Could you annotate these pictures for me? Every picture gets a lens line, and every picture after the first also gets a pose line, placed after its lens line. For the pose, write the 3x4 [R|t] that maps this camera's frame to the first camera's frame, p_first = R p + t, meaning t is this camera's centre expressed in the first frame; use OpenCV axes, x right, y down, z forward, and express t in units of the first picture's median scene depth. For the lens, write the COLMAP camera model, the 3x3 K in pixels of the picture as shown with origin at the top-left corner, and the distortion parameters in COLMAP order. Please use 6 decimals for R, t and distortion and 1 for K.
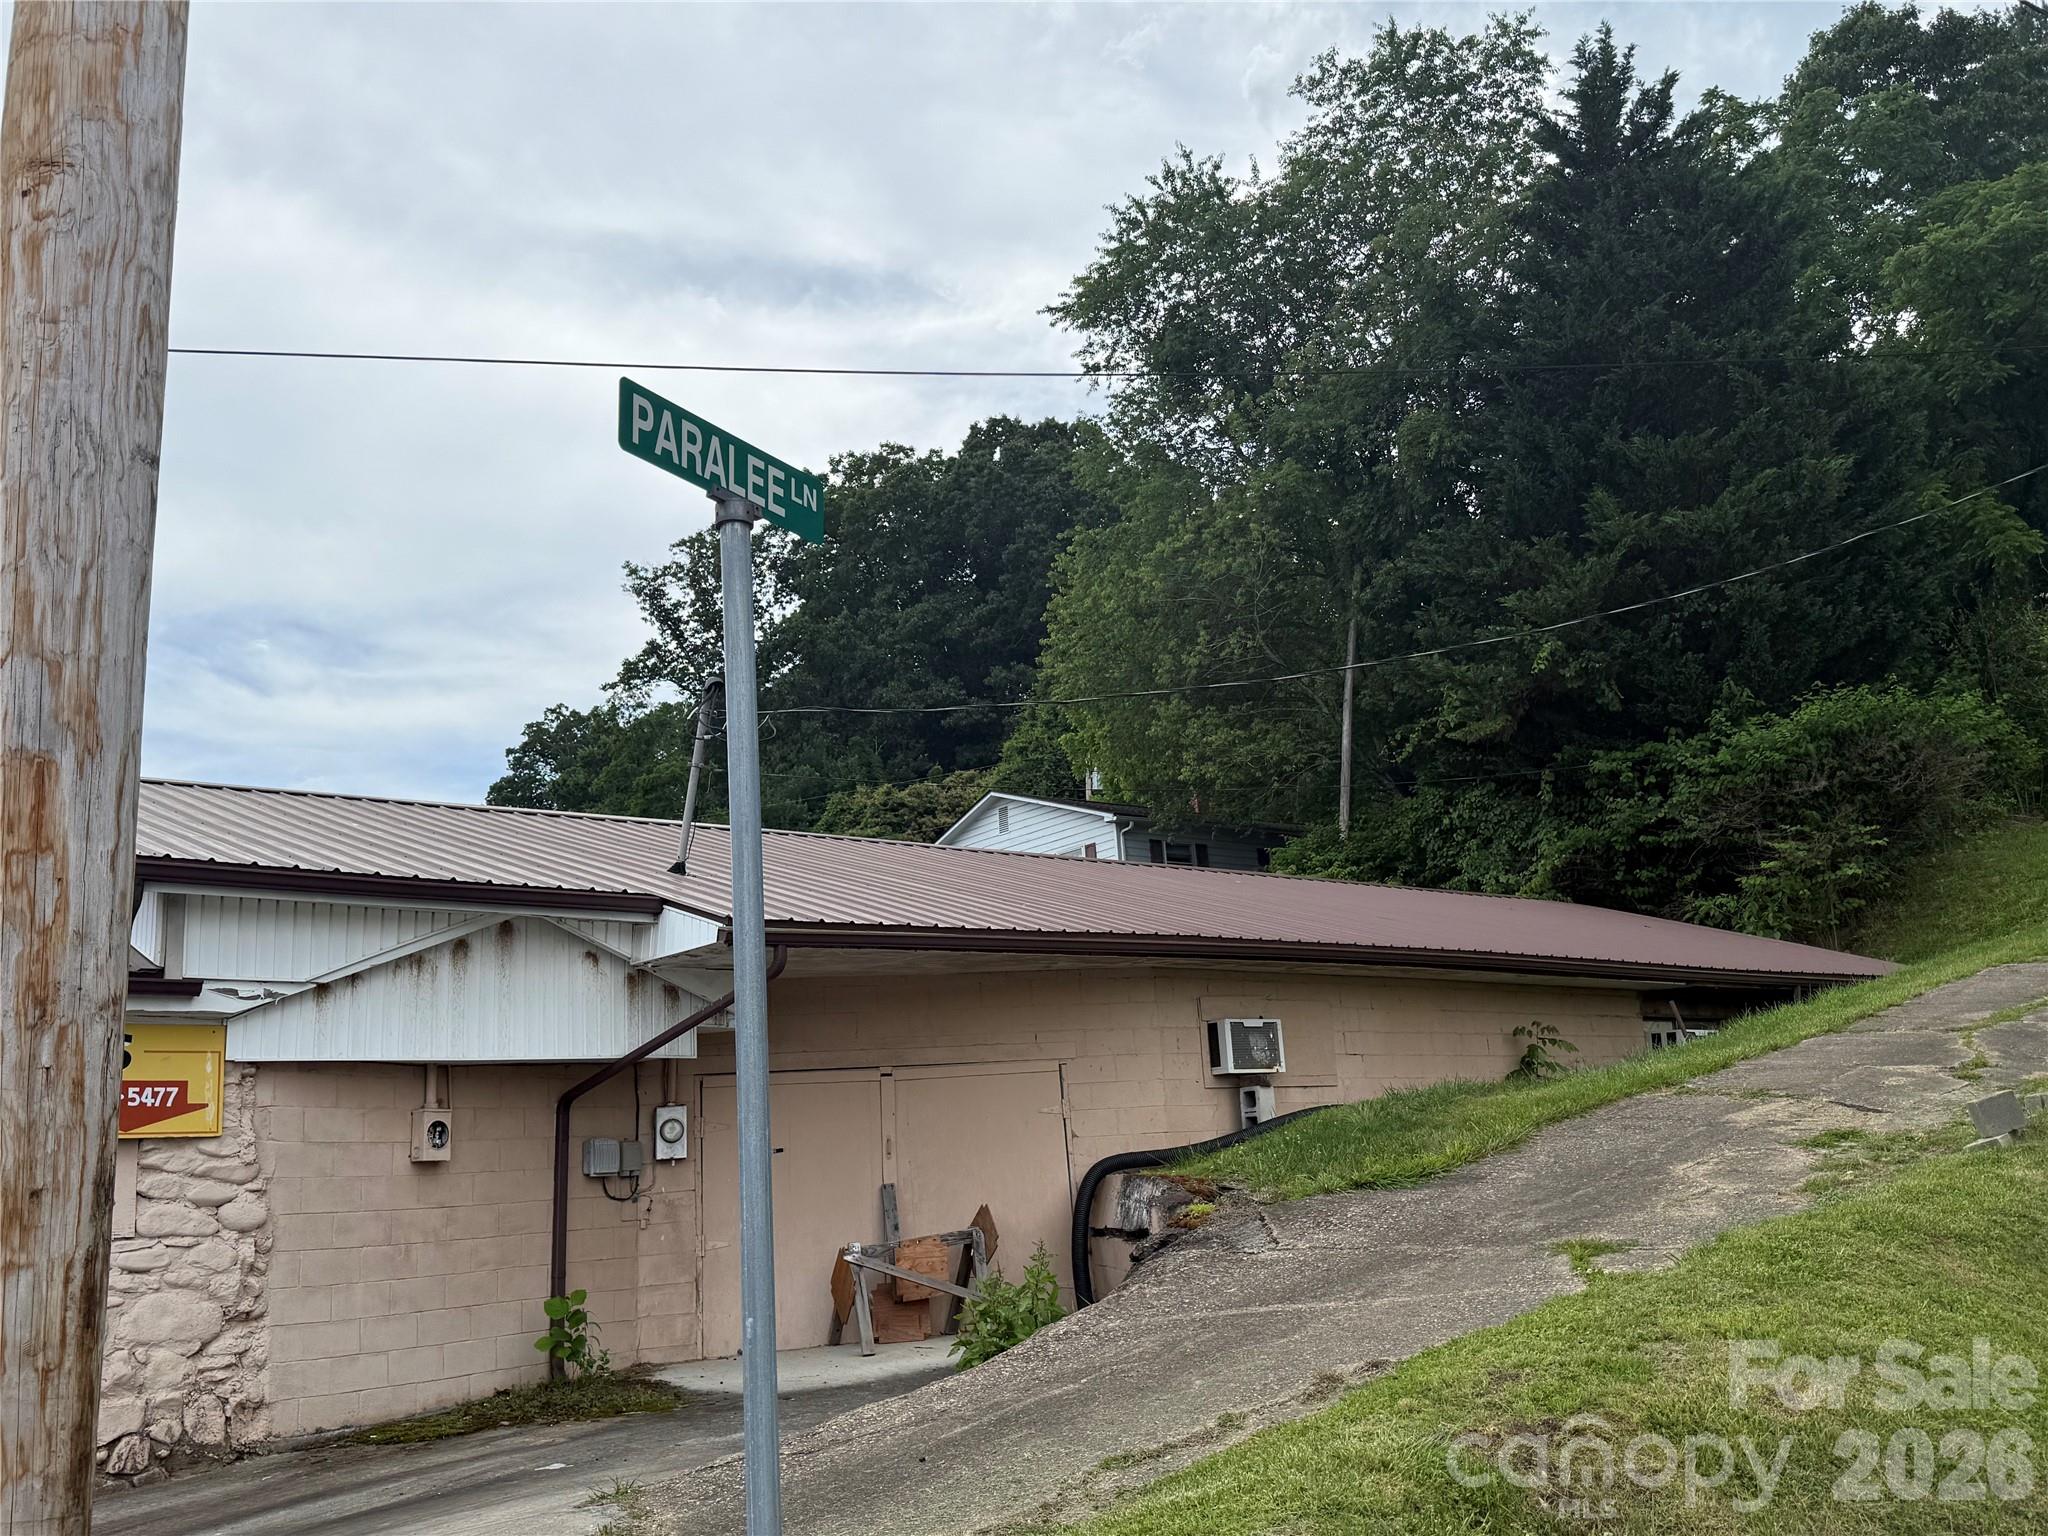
lens RADIAL K [[1694.8, 0, 1024.3], [0, 1694.8, 859.7], [0, 0, 1]] dist [-0.001050, 0.000592]
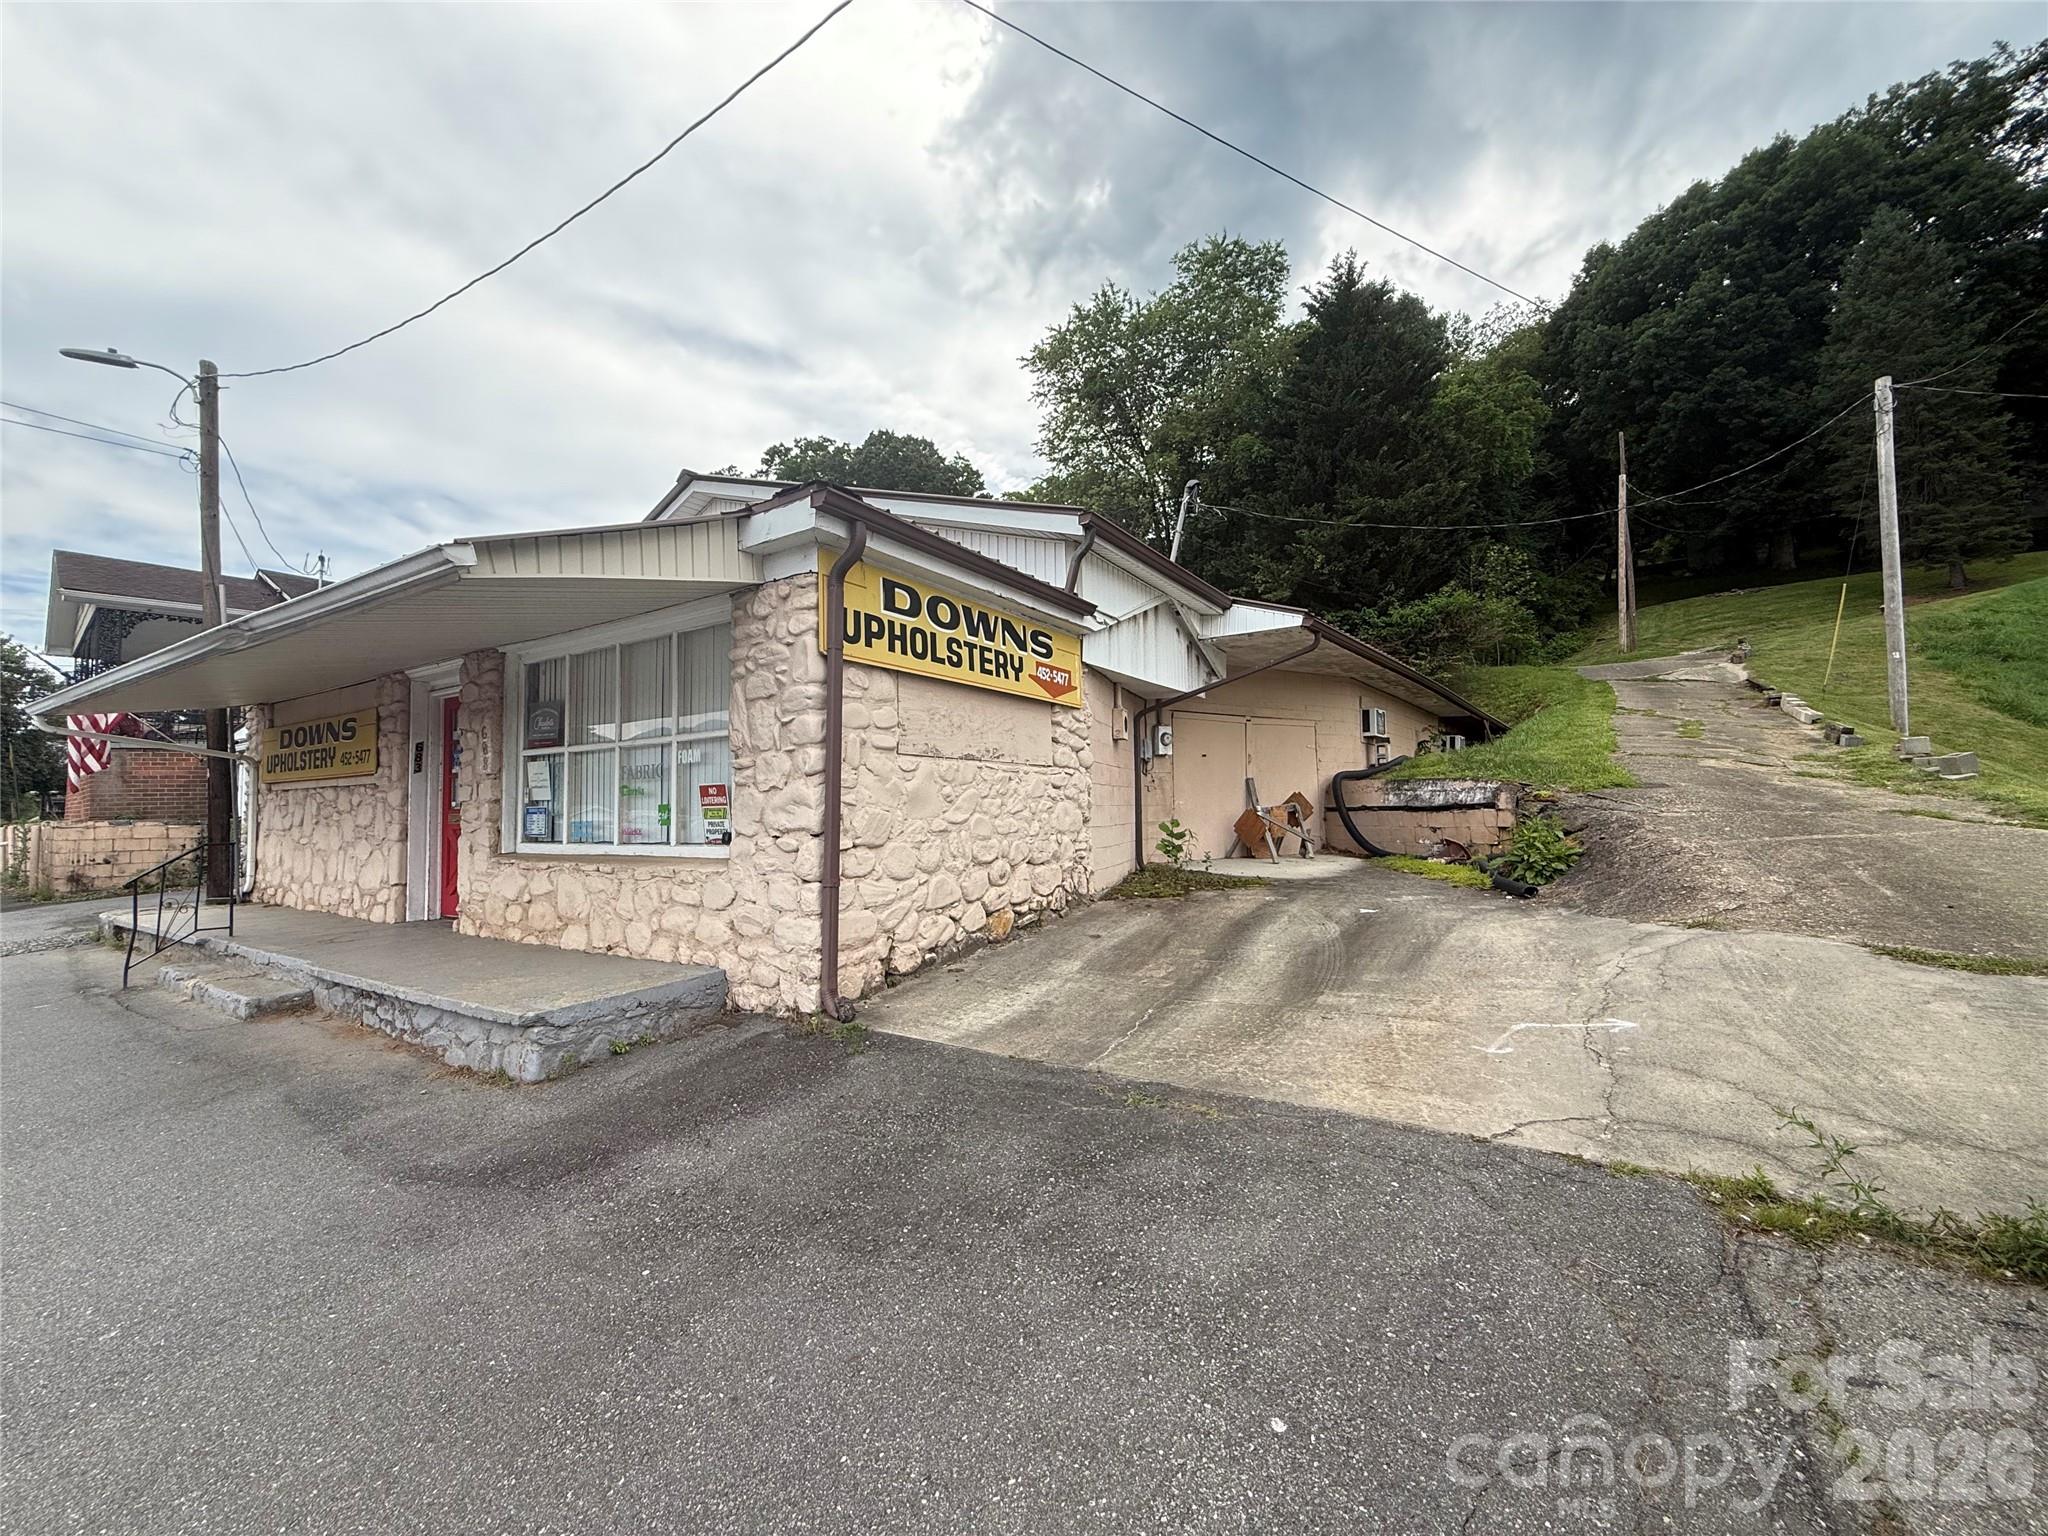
lens RADIAL K [[809.0, 0, 1024.0], [0, 809.0, 768.0], [0, 0, 1]] dist [-0.008709, -0.000194]
pose [[0.968119, 0.049736, 0.245502, -0.268638], [-0.077181, 0.991634, 0.103462, 0.054521], [-0.238302, -0.119112, 0.963859, 0.103035]]
